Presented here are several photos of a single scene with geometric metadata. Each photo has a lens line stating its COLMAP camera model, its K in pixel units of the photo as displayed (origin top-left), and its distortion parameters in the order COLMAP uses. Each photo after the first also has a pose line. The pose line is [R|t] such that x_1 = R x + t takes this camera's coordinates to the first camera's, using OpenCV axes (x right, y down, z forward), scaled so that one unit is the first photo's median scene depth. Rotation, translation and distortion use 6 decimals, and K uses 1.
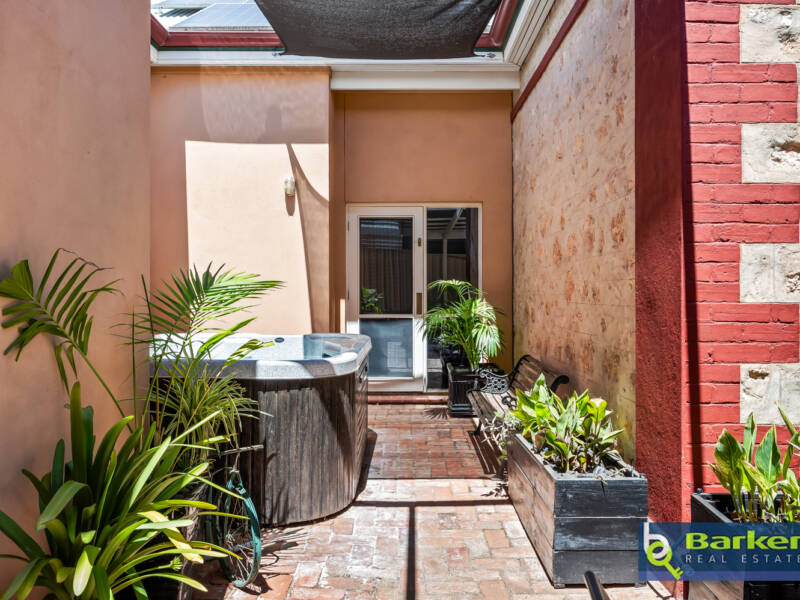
lens RADIAL K [[604.4, 0, 400.8], [0, 604.4, 303.6], [0, 0, 1]] dist [-0.000016, -0.000846]
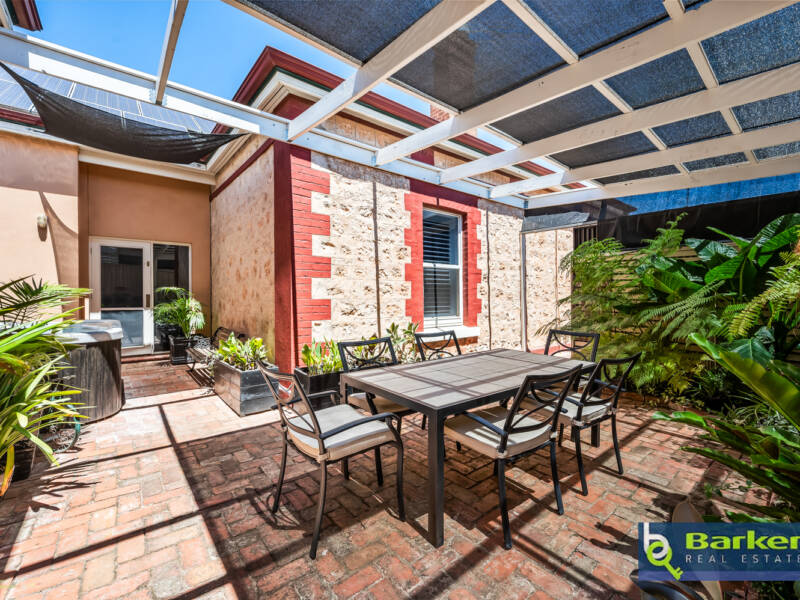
lens RADIAL K [[357.0, 0, 407.0], [0, 357.0, 296.8], [0, 0, 1]] dist [-0.003477, -0.000315]
pose [[0.758811, 0.001134, 0.651310, -0.098752], [0.006775, 0.999931, -0.009635, 0.004636], [-0.651276, 0.011724, 0.758751, -0.301888]]
